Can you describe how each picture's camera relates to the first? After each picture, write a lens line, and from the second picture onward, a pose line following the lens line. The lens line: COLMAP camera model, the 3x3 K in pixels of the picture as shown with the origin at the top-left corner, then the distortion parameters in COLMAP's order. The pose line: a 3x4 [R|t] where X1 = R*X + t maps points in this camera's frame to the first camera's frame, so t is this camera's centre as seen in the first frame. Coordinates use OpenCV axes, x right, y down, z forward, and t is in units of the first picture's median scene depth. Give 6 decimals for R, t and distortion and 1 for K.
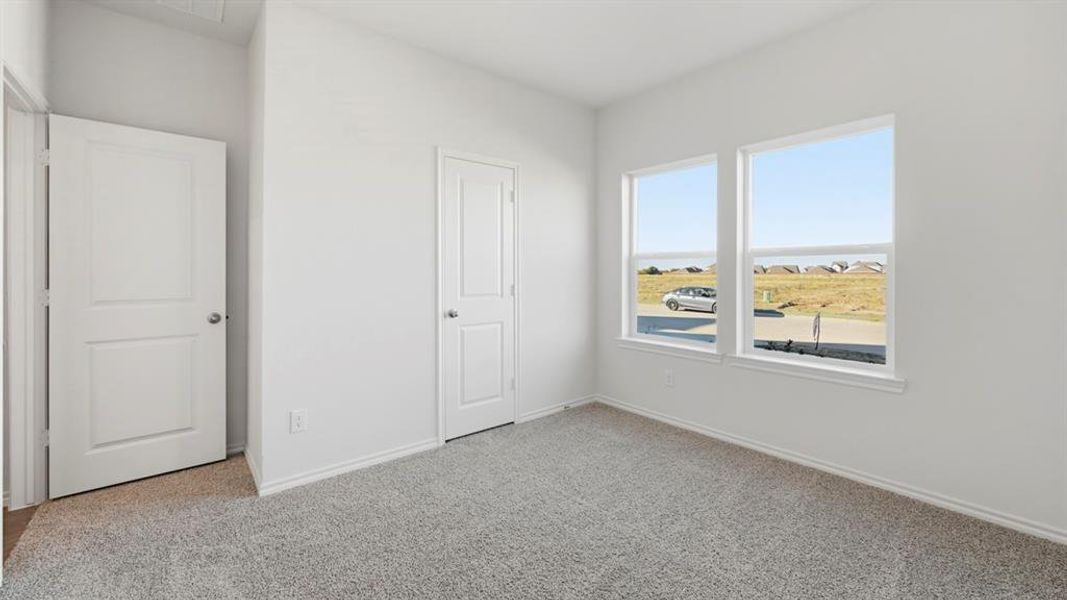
lens RADIAL K [[423.5, 0, 540.1], [0, 423.5, 275.2], [0, 0, 1]] dist [-0.001056, -0.000037]
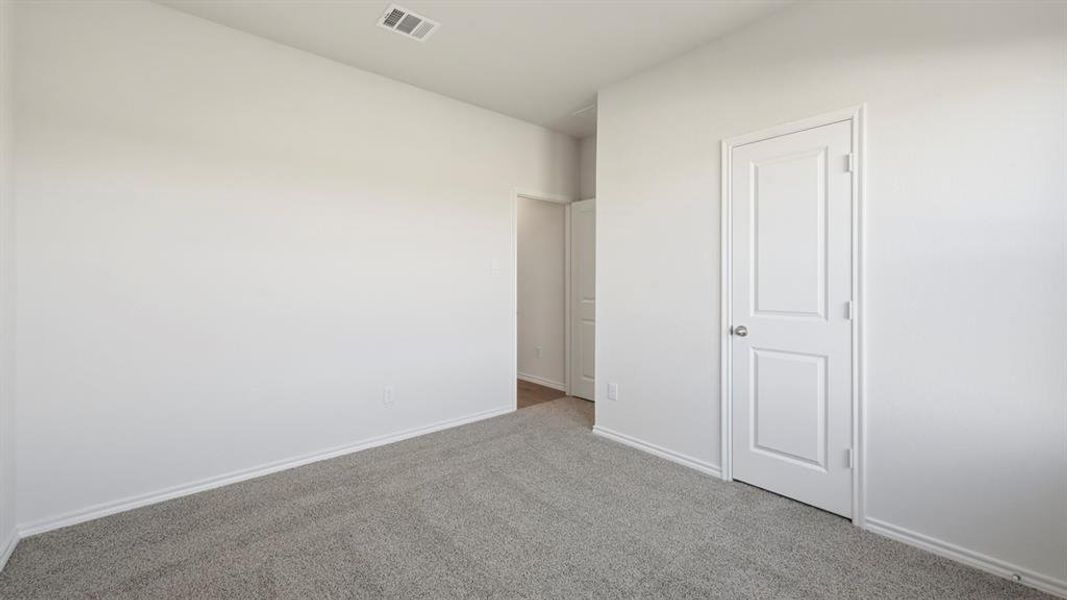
lens RADIAL K [[423.5, 0, 540.1], [0, 423.5, 275.2], [0, 0, 1]] dist [-0.001056, -0.000037]
pose [[0.026857, -0.005975, -0.999621, 0.607975], [-0.001752, 0.999980, -0.006025, -0.013993], [0.999638, 0.001914, 0.026846, 0.568506]]
